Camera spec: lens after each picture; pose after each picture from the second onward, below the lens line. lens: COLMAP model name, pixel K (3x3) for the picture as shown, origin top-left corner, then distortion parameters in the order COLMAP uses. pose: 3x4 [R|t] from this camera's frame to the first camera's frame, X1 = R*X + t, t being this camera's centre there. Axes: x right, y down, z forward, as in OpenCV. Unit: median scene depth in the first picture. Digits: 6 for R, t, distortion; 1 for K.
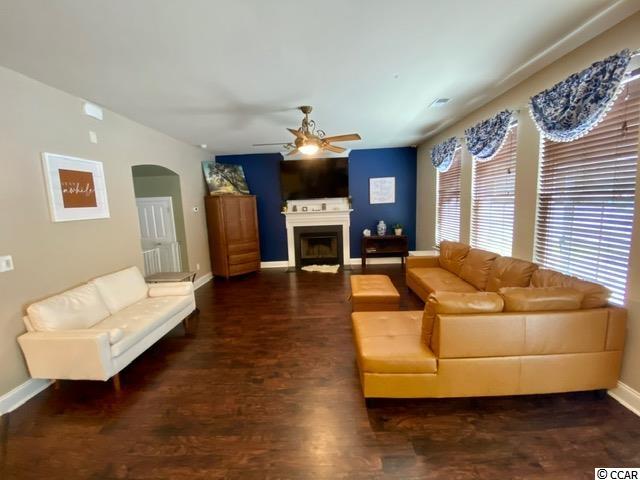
lens RADIAL K [[266.0, 0, 317.8], [0, 266.0, 243.2], [0, 0, 1]] dist [0.008538, -0.012725]
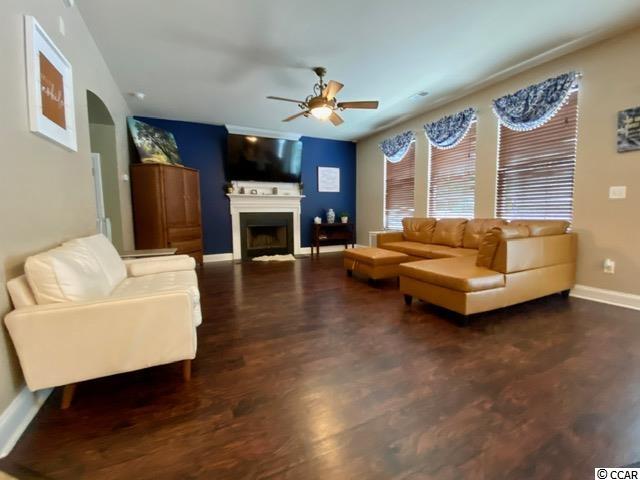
lens RADIAL K [[282.5, 0, 322.3], [0, 282.5, 244.4], [0, 0, 1]] dist [0.003460, -0.010989]
pose [[0.884011, -0.022407, 0.466929, -0.526603], [0.046348, 0.998130, -0.039848, 0.168944], [-0.465163, 0.056867, 0.883396, 0.114272]]
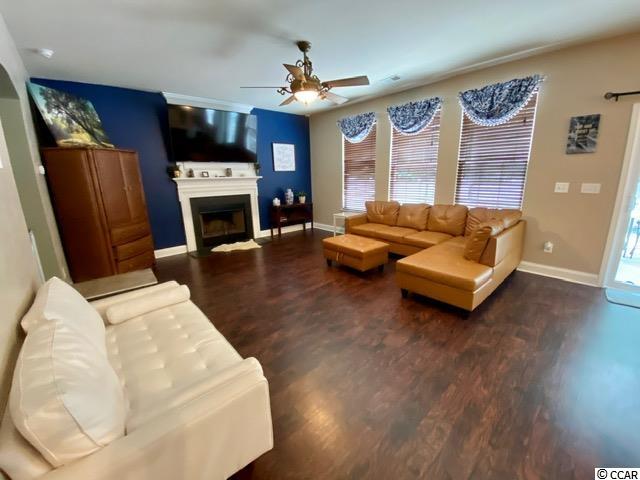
lens RADIAL K [[266.0, 0, 324.7], [0, 266.0, 242.7], [0, 0, 1]] dist [0.008538, -0.012725]
pose [[0.718386, -0.150912, 0.679078, -0.649416], [0.098098, 0.988407, 0.115878, 0.023261], [-0.688693, -0.016629, 0.724862, 0.324738]]
